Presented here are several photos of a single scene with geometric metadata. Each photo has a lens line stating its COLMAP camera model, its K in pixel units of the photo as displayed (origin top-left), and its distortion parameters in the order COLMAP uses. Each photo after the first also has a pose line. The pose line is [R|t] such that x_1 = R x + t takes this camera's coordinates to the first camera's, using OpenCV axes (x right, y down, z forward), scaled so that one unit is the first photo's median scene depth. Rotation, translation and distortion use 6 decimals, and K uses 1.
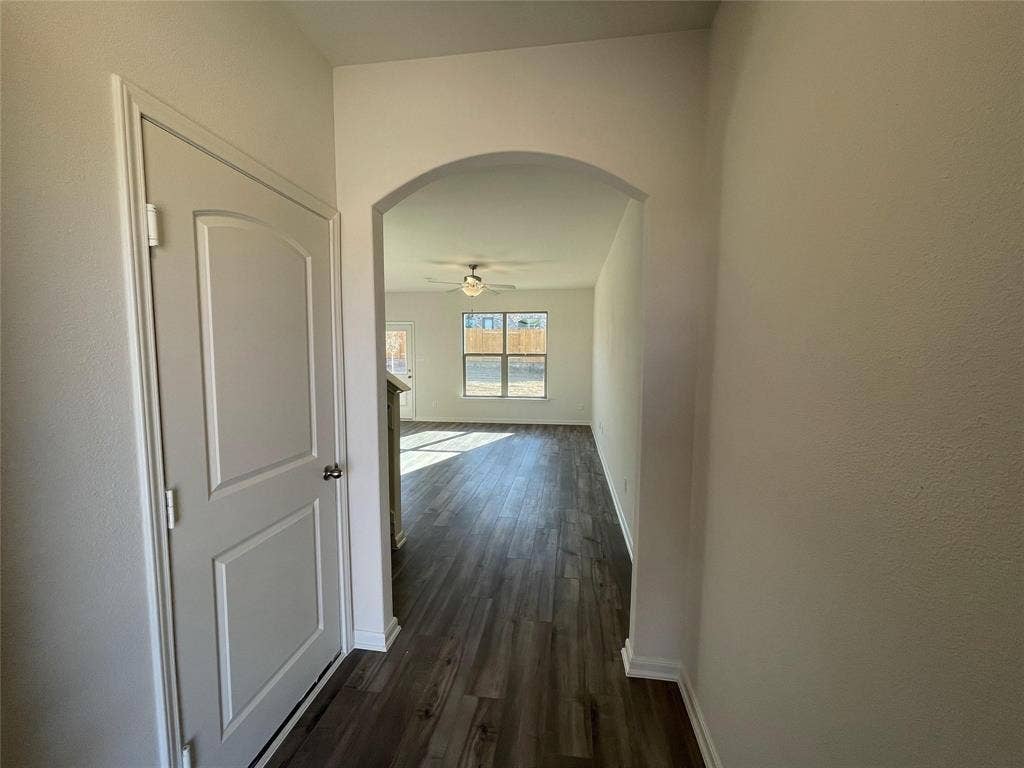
lens RADIAL K [[413.8, 0, 512.9], [0, 413.8, 384.2], [0, 0, 1]] dist [0.002730, -0.000572]
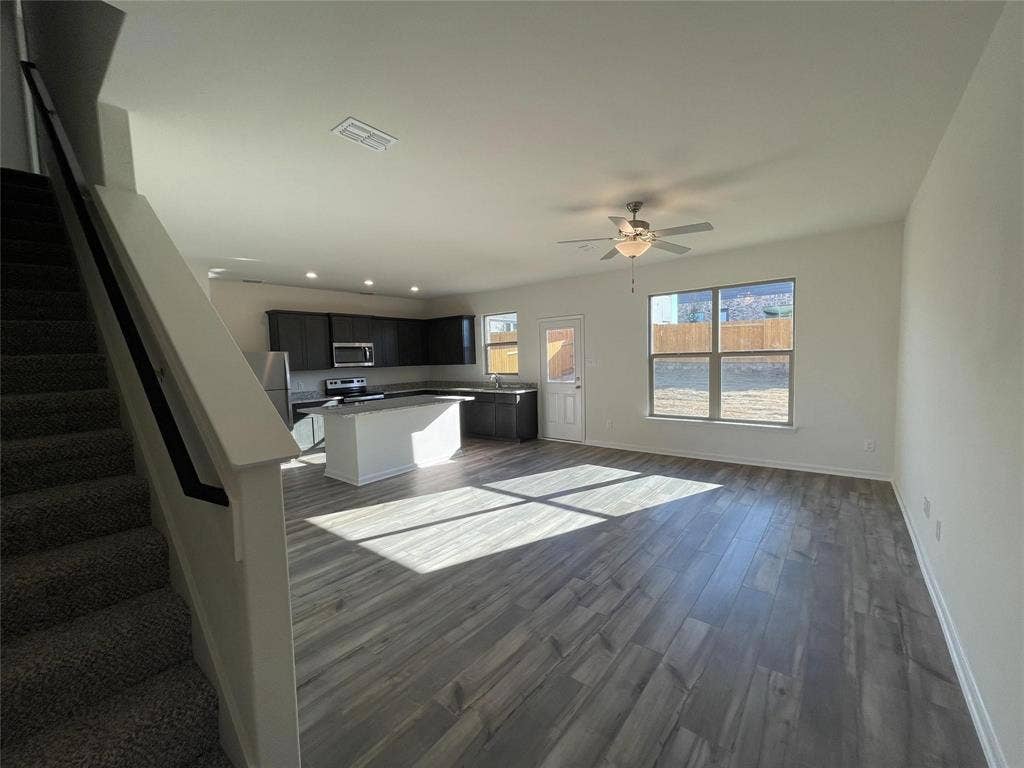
lens RADIAL K [[413.8, 0, 513.1], [0, 413.8, 386.5], [0, 0, 1]] dist [0.002730, -0.000572]
pose [[0.857156, 0.009908, -0.514961, 0.046579], [-0.009567, 0.999949, 0.003316, -0.021621], [0.514968, 0.002084, 0.857207, 0.308993]]
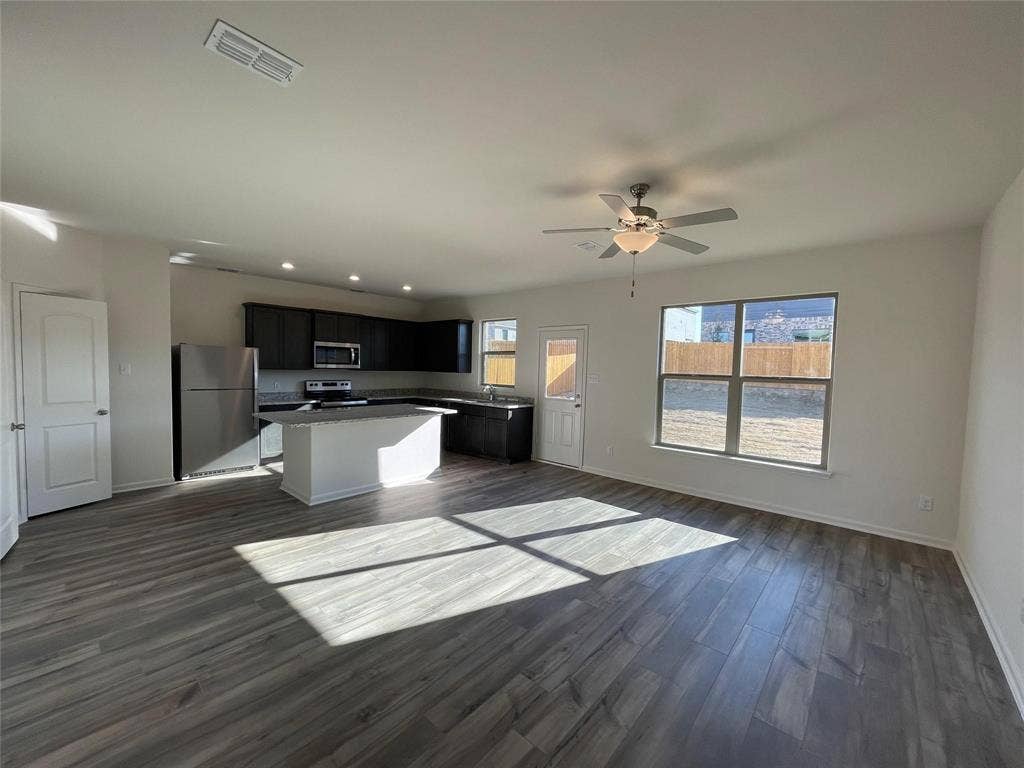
lens RADIAL K [[413.8, 0, 513.6], [0, 413.8, 386.4], [0, 0, 1]] dist [0.002730, -0.000572]
pose [[0.831876, 0.047508, -0.552925, 0.042474], [-0.069254, 0.997428, -0.018493, -0.031849], [0.550624, 0.053676, 0.833026, 0.409043]]
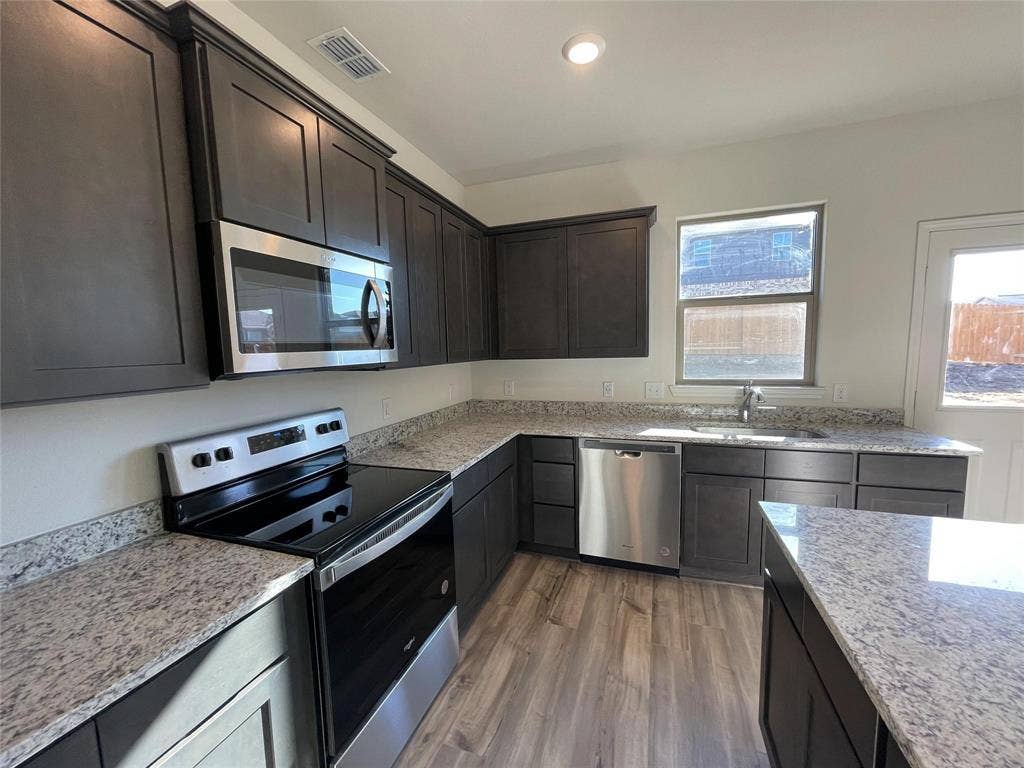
lens RADIAL K [[413.8, 0, 509.6], [0, 413.8, 384.7], [0, 0, 1]] dist [0.002730, -0.000572]
pose [[0.977388, -0.008628, -0.211277, -0.605321], [0.012050, 0.999816, 0.014915, -0.053612], [0.211110, -0.017124, 0.977312, 0.745724]]
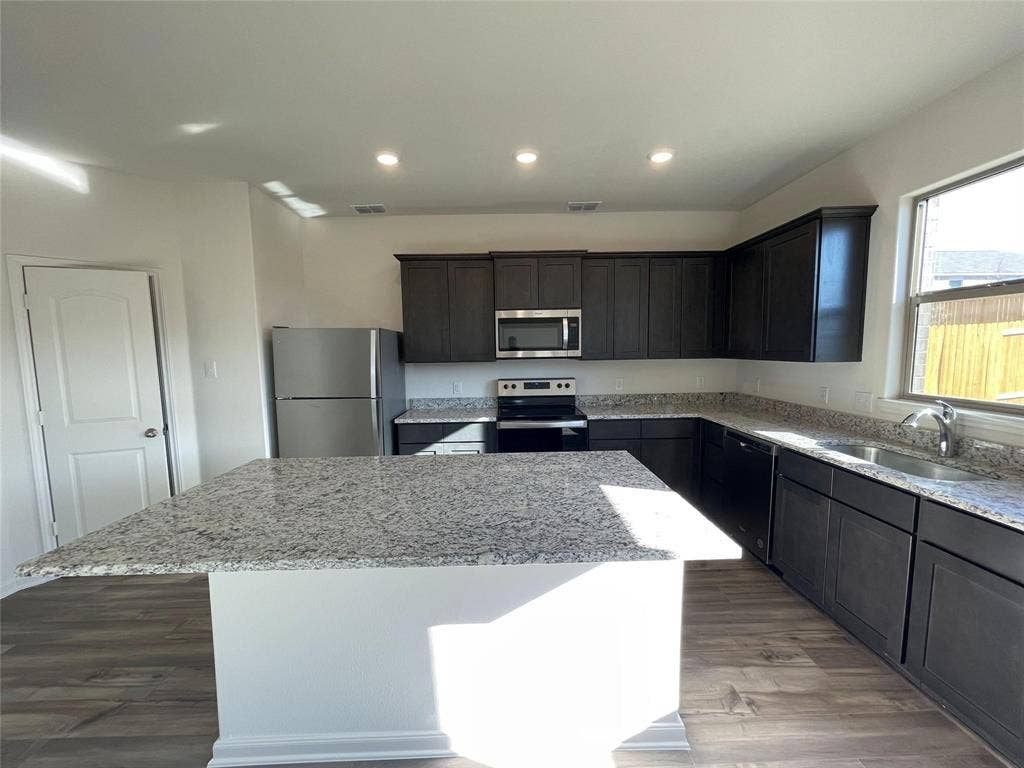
lens RADIAL K [[413.8, 0, 512.5], [0, 413.8, 388.4], [0, 0, 1]] dist [0.002730, -0.000572]
pose [[0.151412, 0.092761, -0.984109, -0.275116], [-0.061853, 0.994525, 0.084226, -0.062462], [0.986534, 0.048117, 0.156320, 0.814077]]
